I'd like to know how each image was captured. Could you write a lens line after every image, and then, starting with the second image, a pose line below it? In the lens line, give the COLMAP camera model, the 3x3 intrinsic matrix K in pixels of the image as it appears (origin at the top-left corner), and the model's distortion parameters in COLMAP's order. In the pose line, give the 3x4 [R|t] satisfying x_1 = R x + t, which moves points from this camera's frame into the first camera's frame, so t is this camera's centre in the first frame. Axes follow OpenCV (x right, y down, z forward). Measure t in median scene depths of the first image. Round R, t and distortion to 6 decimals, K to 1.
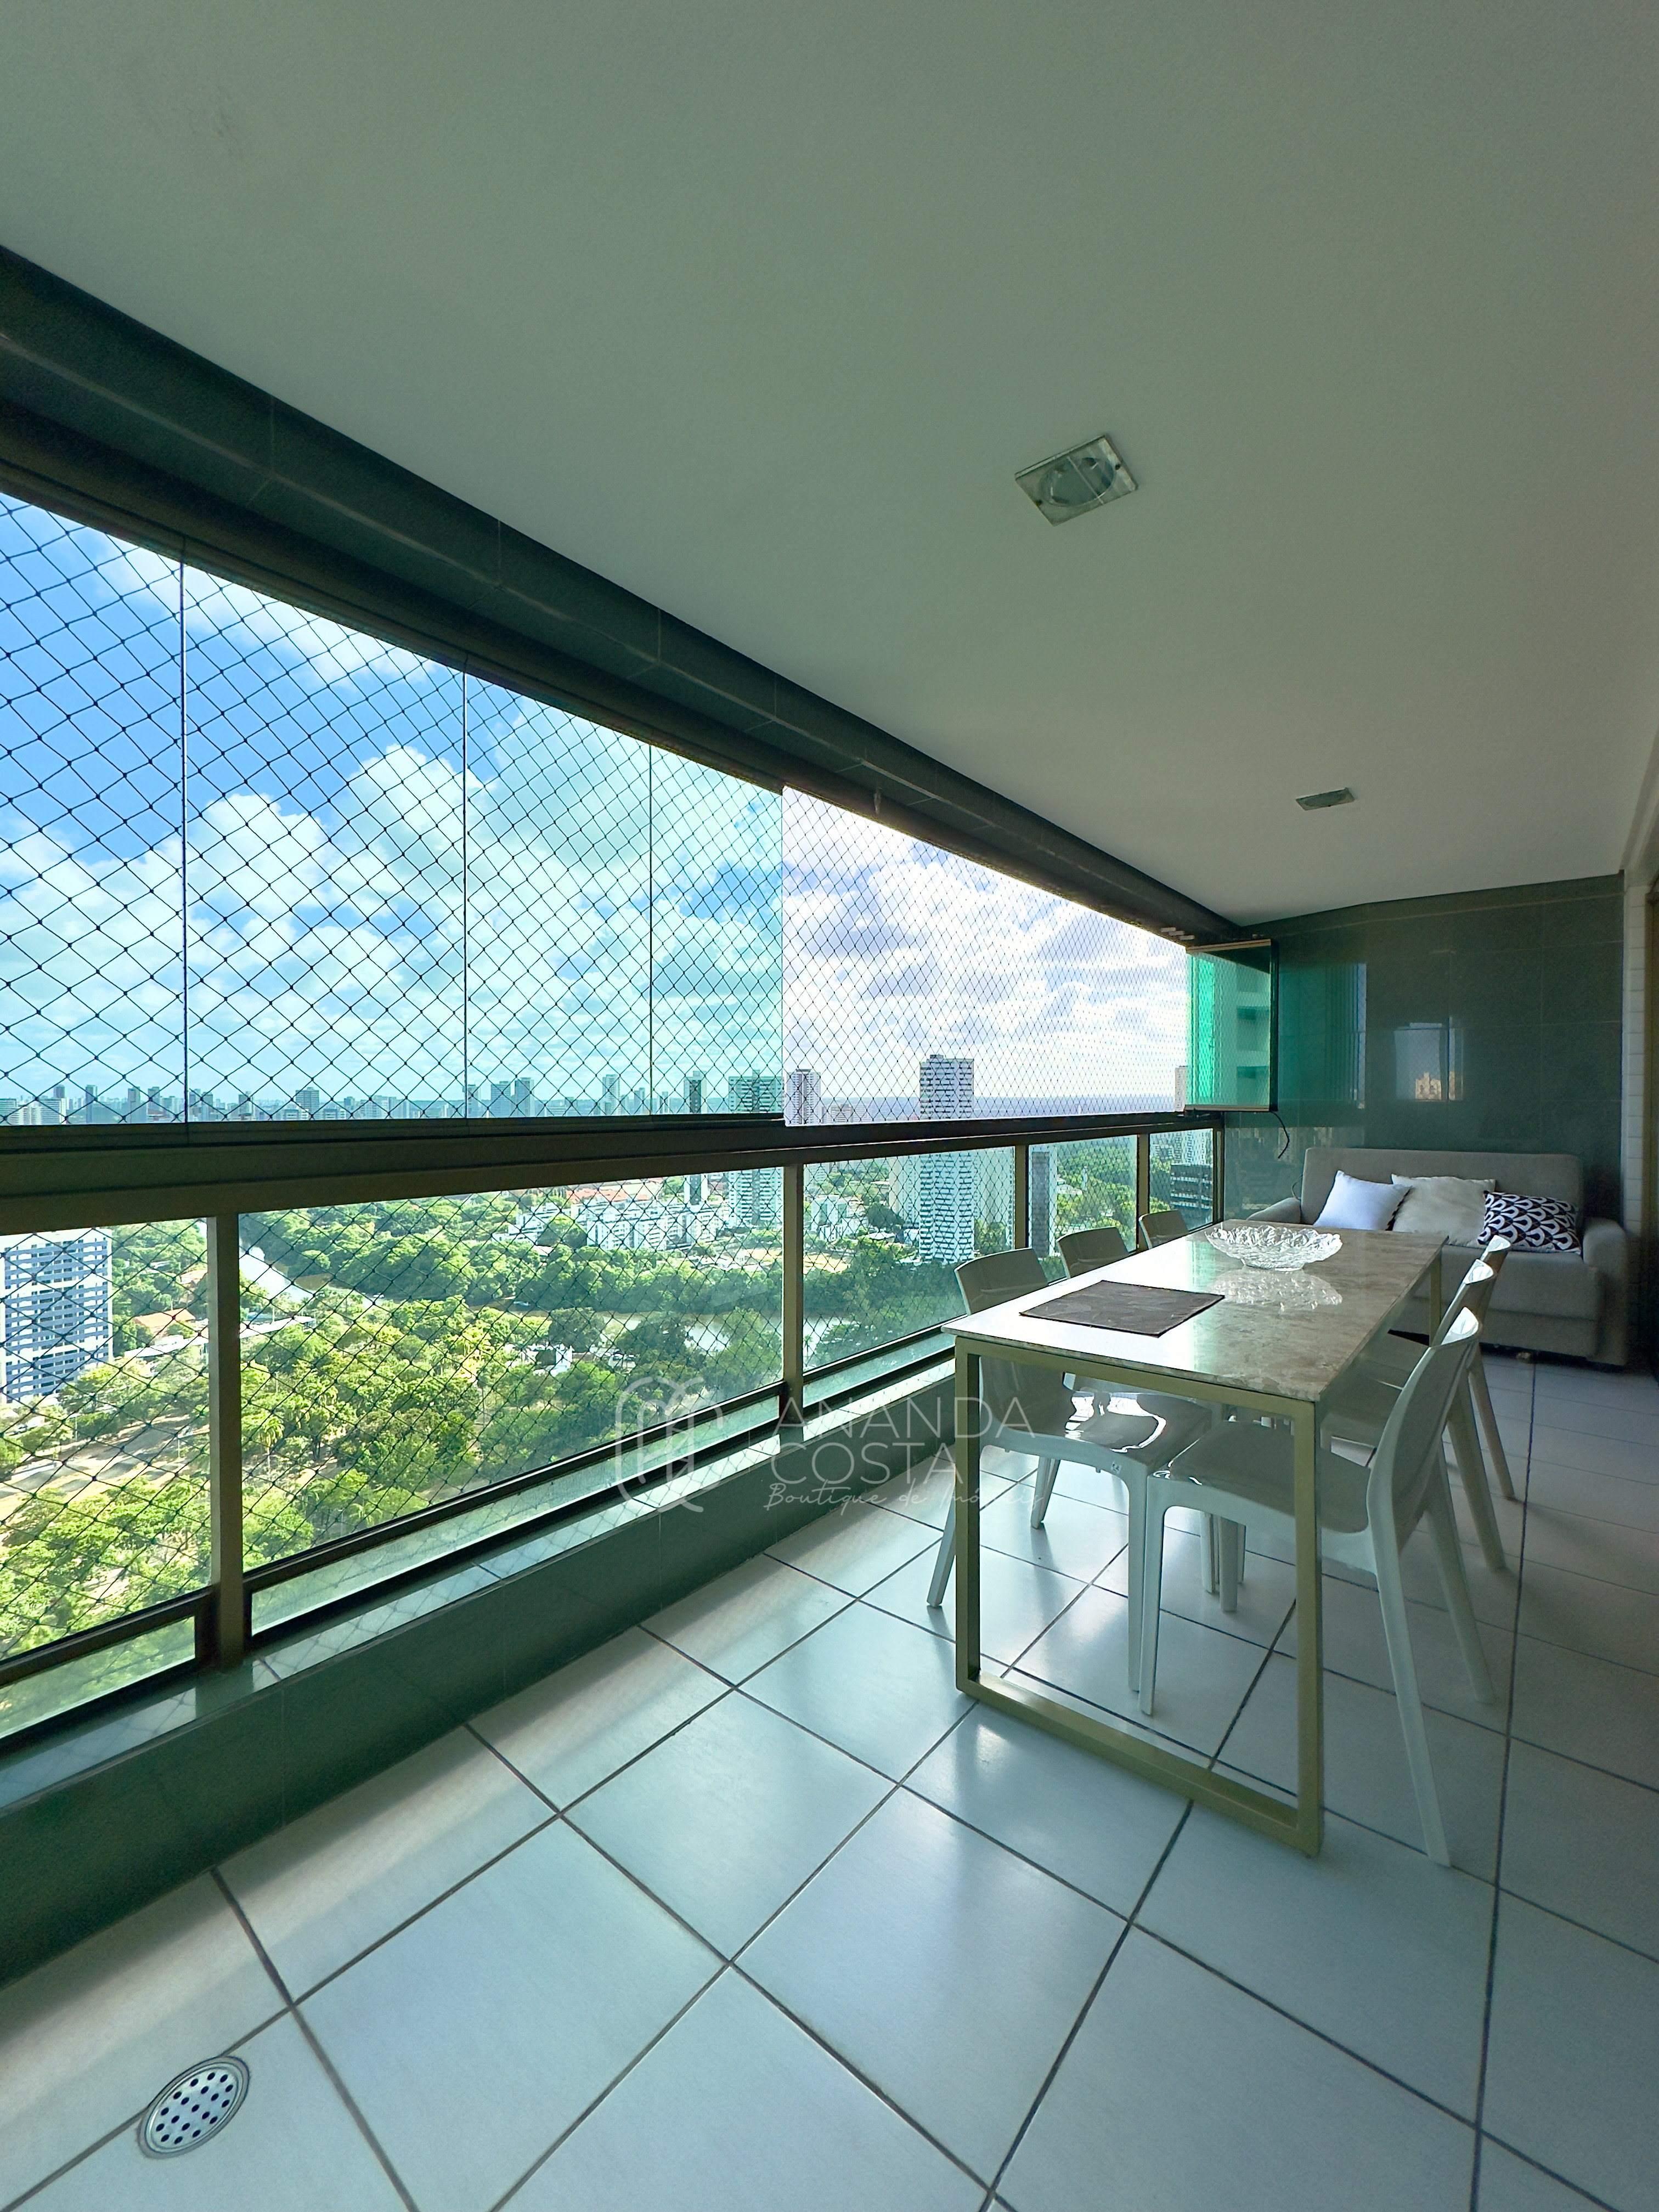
lens RADIAL K [[884.6, 0, 838.1], [0, 884.6, 1109.5], [0, 0, 1]] dist [-0.000126, 0.000253]
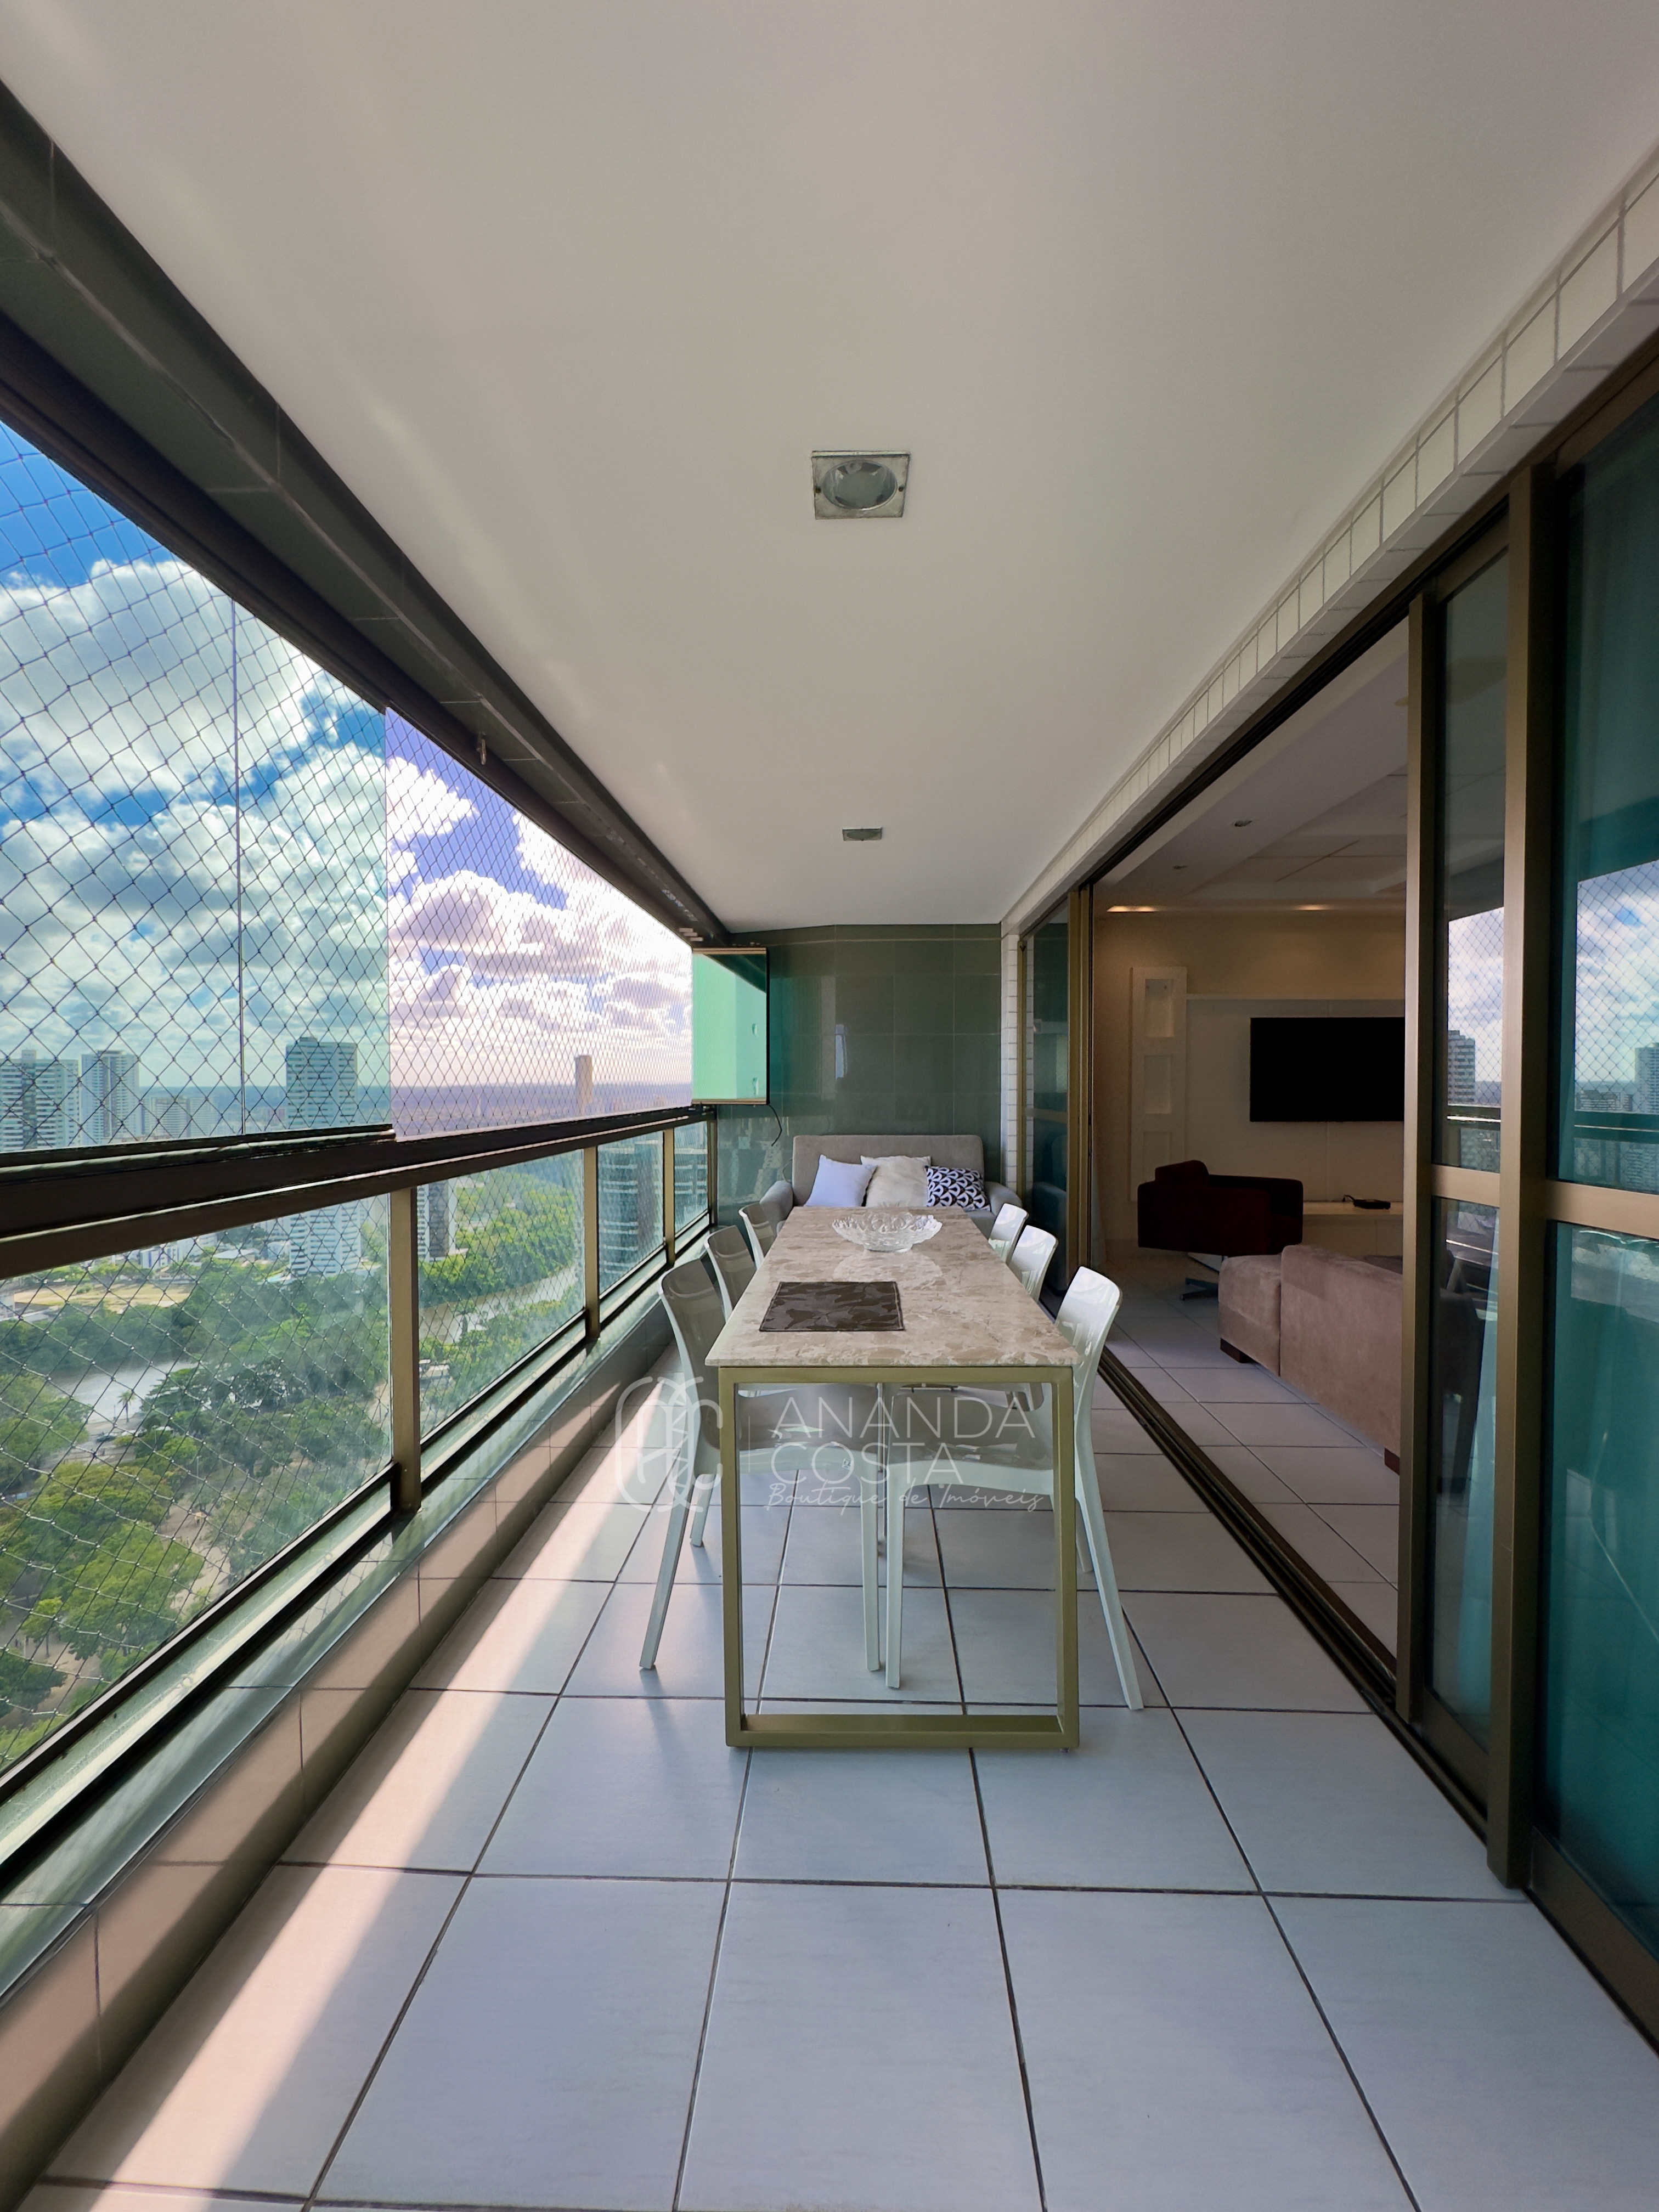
lens RADIAL K [[885.0, 0, 831.3], [0, 885.0, 1108.3], [0, 0, 1]] dist [-0.005573, 0.001200]
pose [[0.795501, -0.016520, 0.605727, -0.134666], [0.009385, 0.999844, 0.014943, -0.010163], [-0.605880, -0.006203, 0.795532, 0.084128]]
